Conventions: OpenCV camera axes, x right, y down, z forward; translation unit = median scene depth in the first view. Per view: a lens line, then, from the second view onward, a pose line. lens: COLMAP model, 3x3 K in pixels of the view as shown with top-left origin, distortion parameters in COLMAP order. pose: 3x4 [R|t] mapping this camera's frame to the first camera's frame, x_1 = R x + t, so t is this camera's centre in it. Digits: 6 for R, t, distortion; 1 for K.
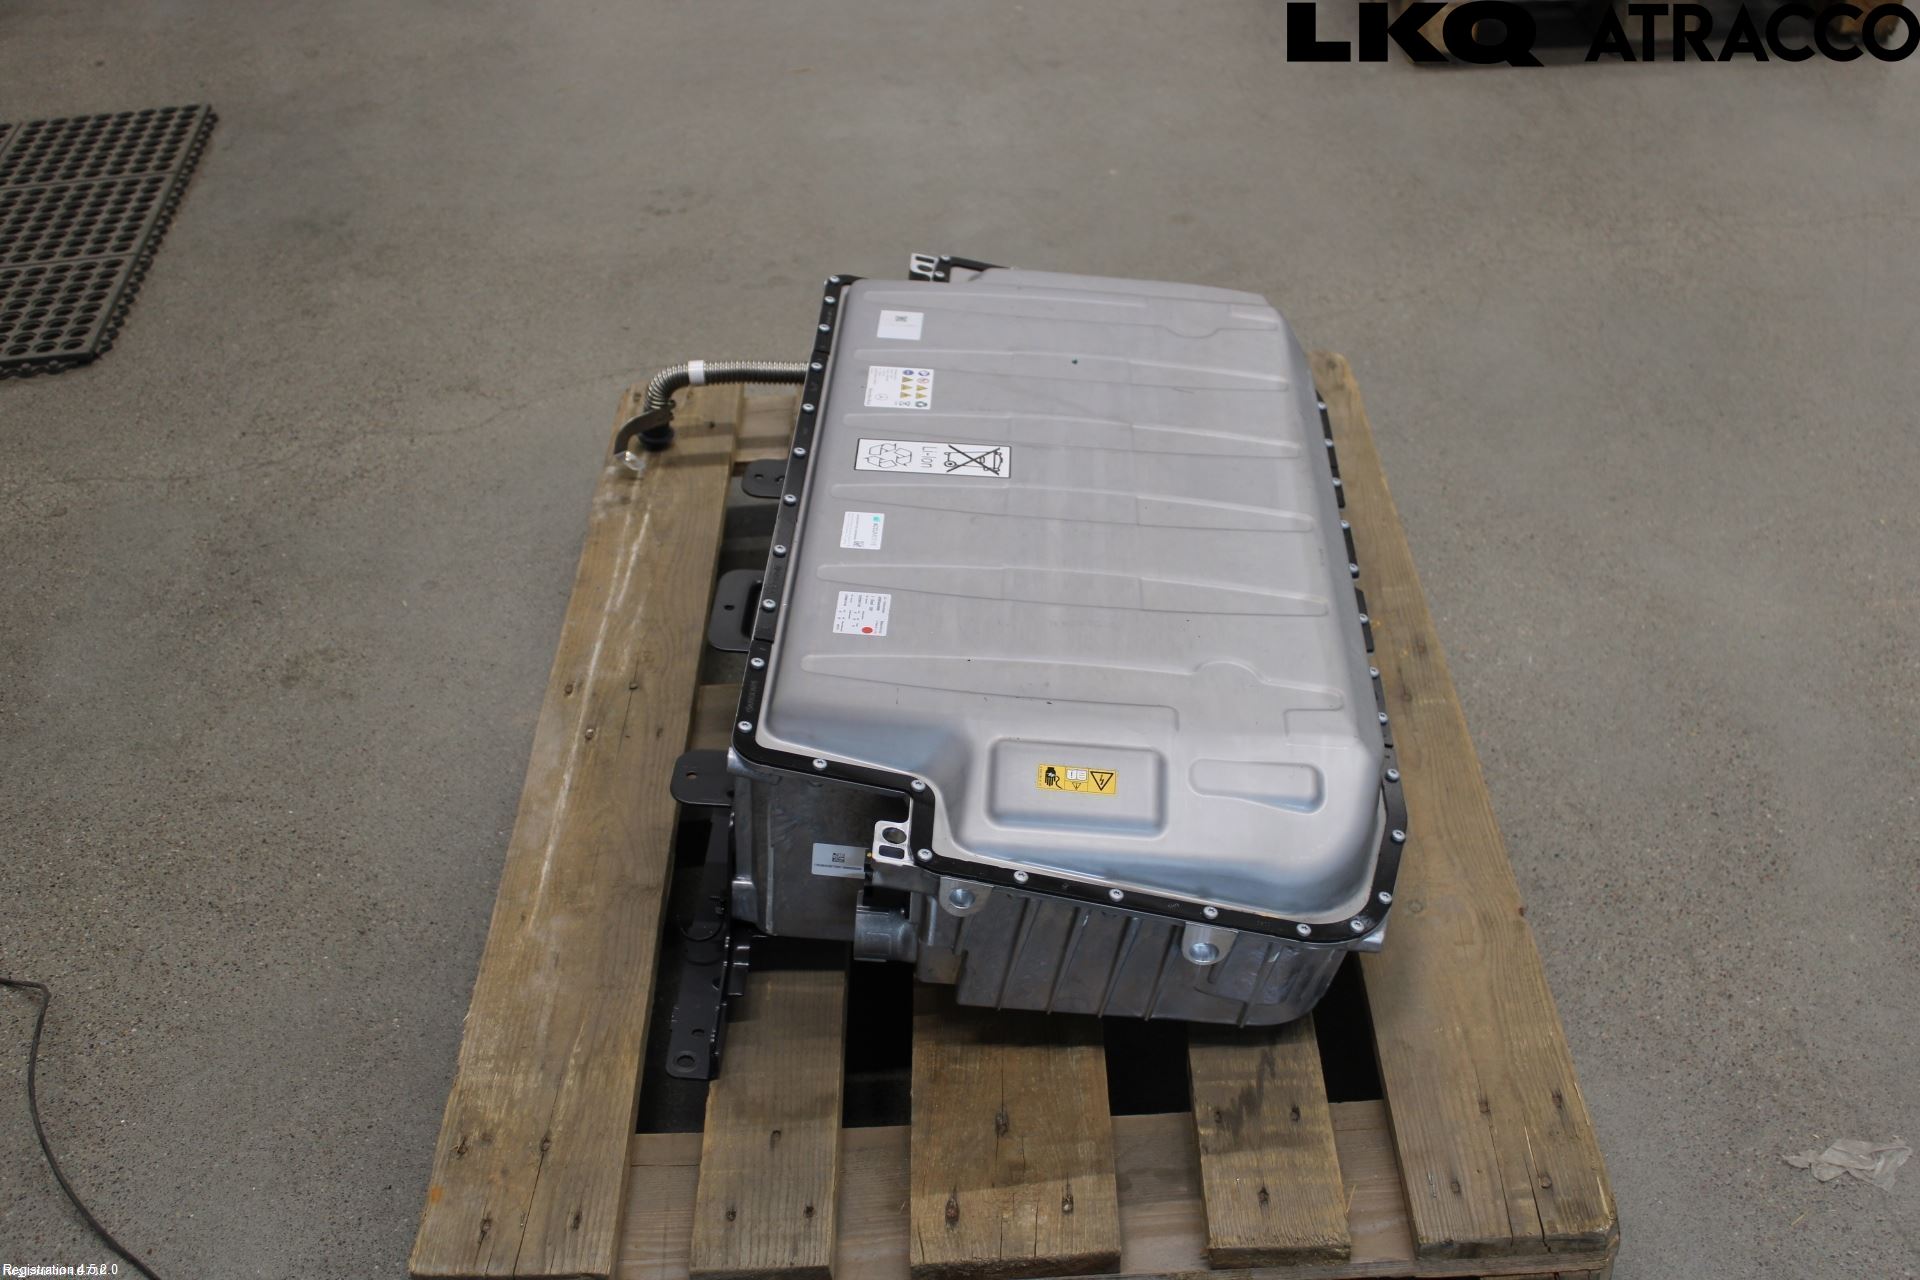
lens RADIAL K [[2254.2, 0, 960.0], [0, 2254.2, 640.0], [0, 0, 1]] dist [-0.012395, 0.084702]
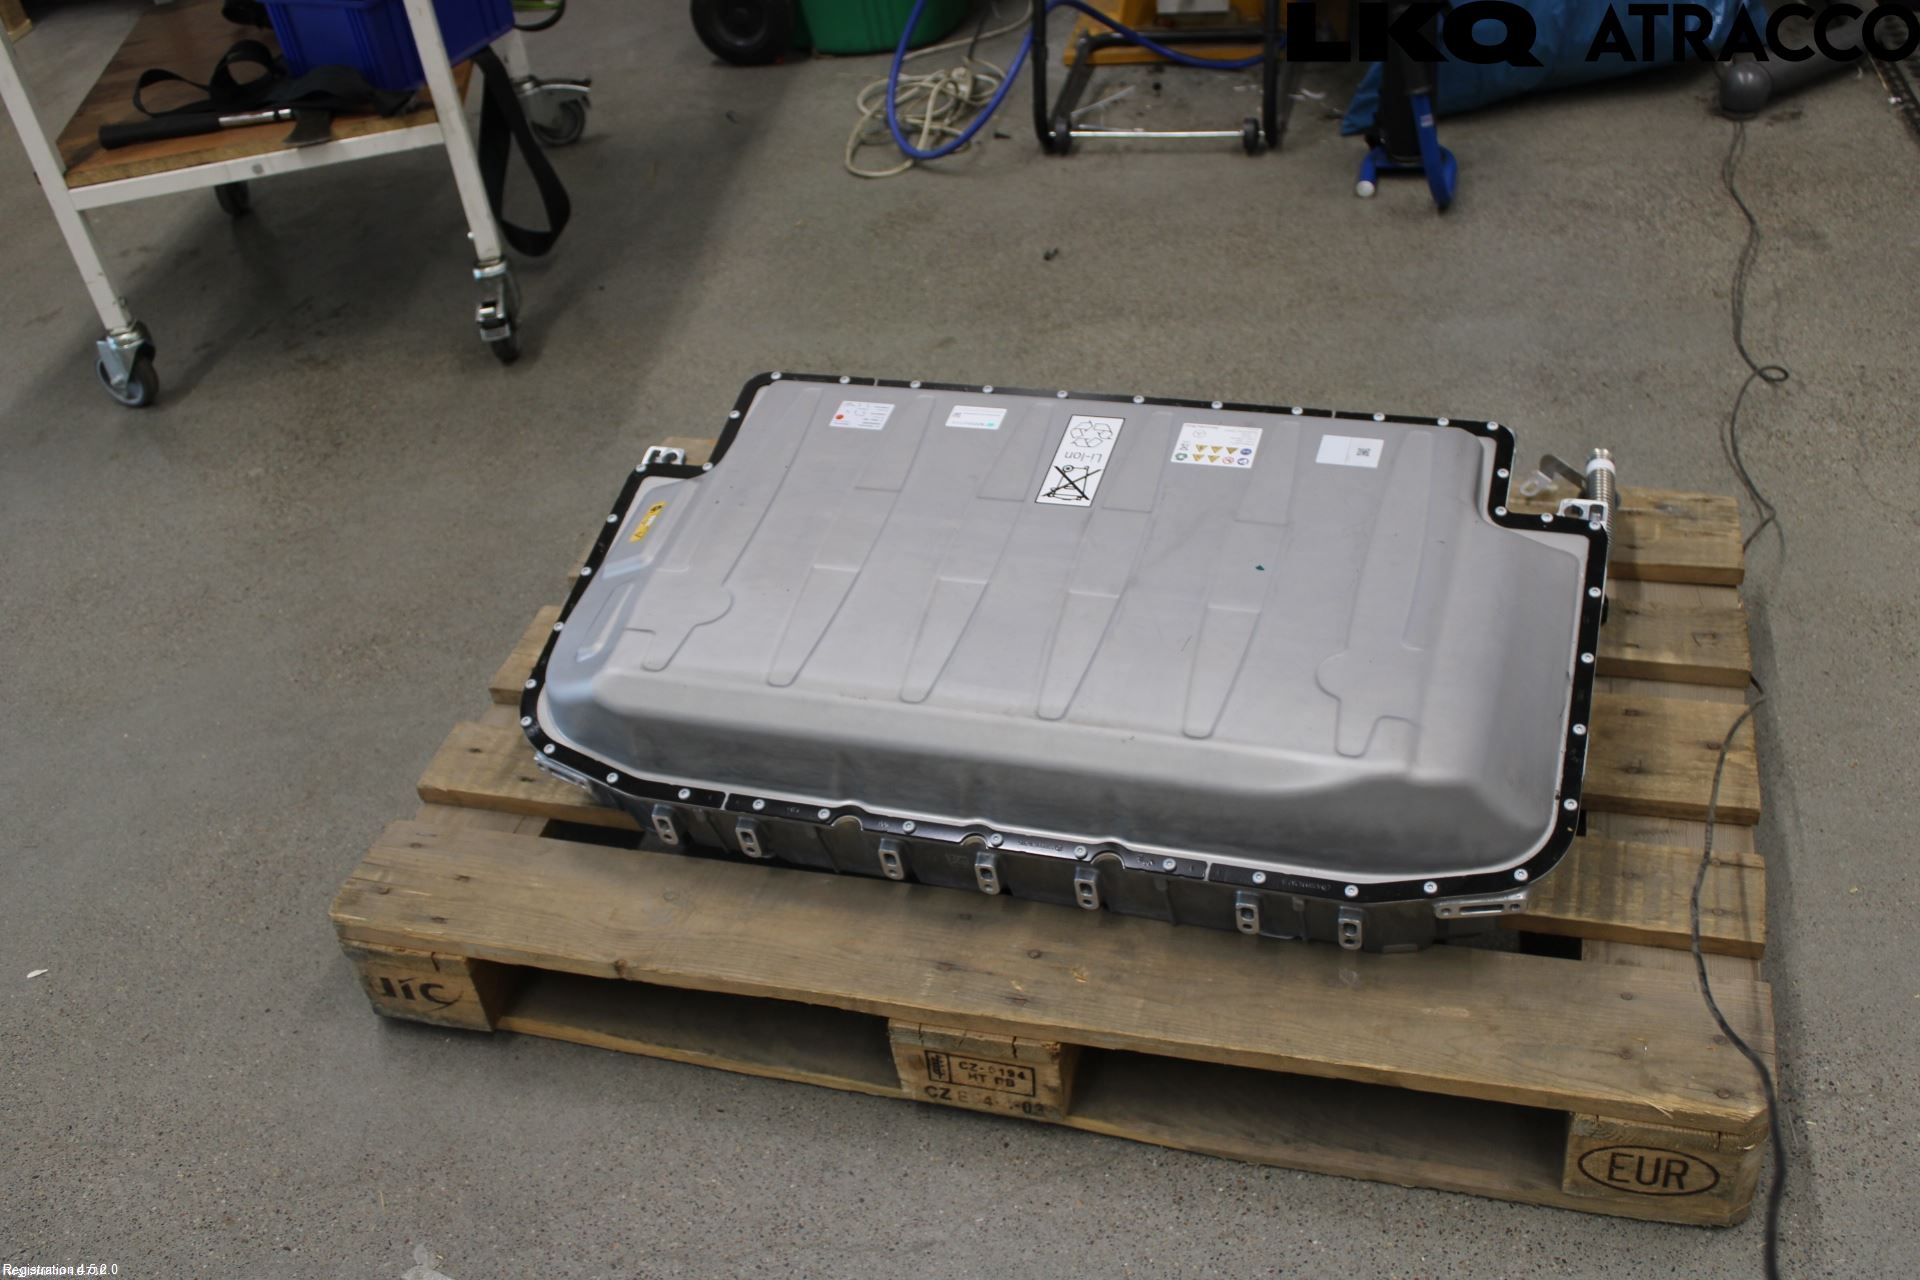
lens RADIAL K [[1931.2, 0, 960.0], [0, 1931.2, 640.0], [0, 0, 1]] dist [-0.008646, -0.012244]
pose [[-0.303097, 0.631398, -0.713771, 0.712691], [-0.421819, 0.582740, 0.694610, -0.641134], [0.854518, 0.511617, 0.089709, 0.897398]]
